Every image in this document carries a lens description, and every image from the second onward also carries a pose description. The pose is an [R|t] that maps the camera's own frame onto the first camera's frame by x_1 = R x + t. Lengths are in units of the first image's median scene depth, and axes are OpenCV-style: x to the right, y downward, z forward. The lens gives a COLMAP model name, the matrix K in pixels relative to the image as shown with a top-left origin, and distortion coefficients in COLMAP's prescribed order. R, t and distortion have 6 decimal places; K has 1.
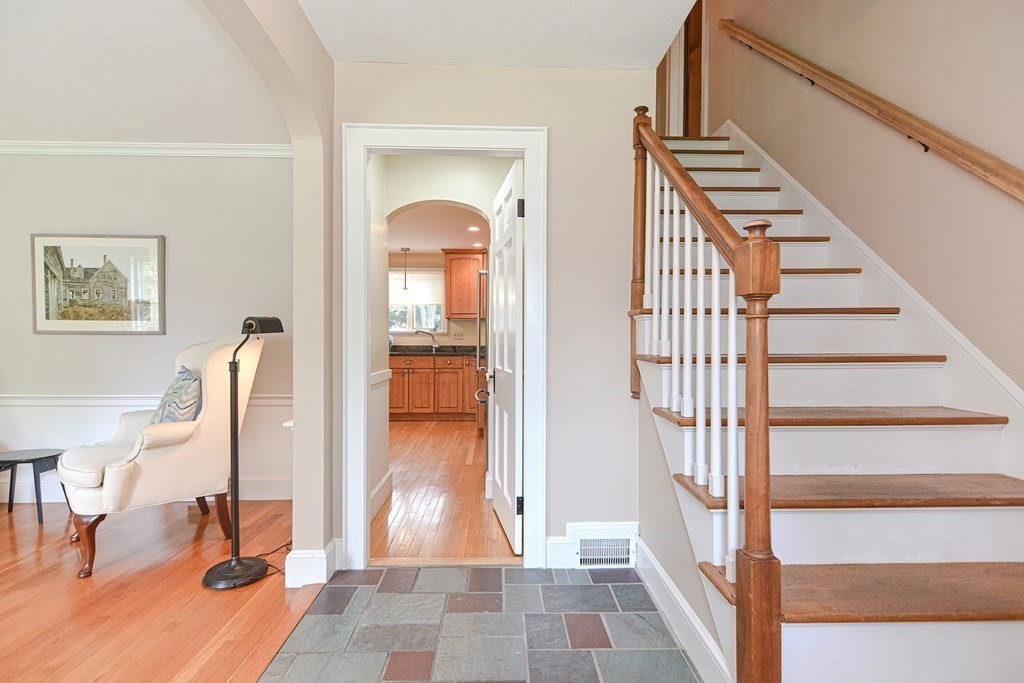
lens RADIAL K [[496.2, 0, 516.0], [0, 496.2, 339.5], [0, 0, 1]] dist [0.013383, -0.005987]
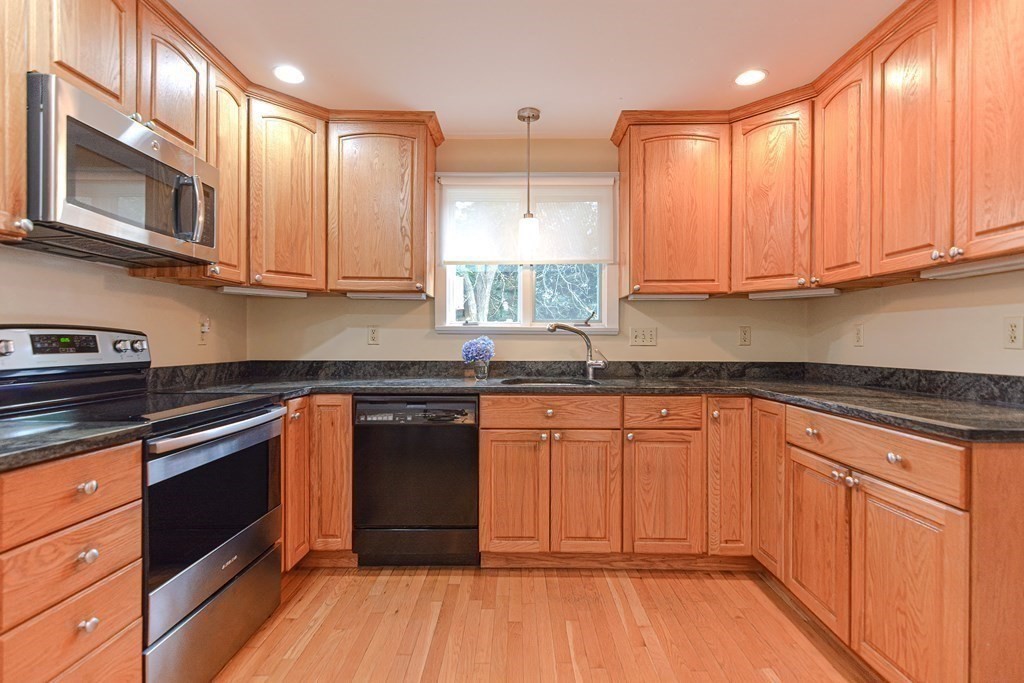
lens RADIAL K [[496.2, 0, 510.0], [0, 496.2, 345.5], [0, 0, 1]] dist [0.013383, -0.005987]
pose [[0.998718, -0.003155, -0.050529, -0.219448], [0.003791, 0.999915, 0.012491, -0.006332], [0.050485, -0.012667, 0.998644, 0.618327]]
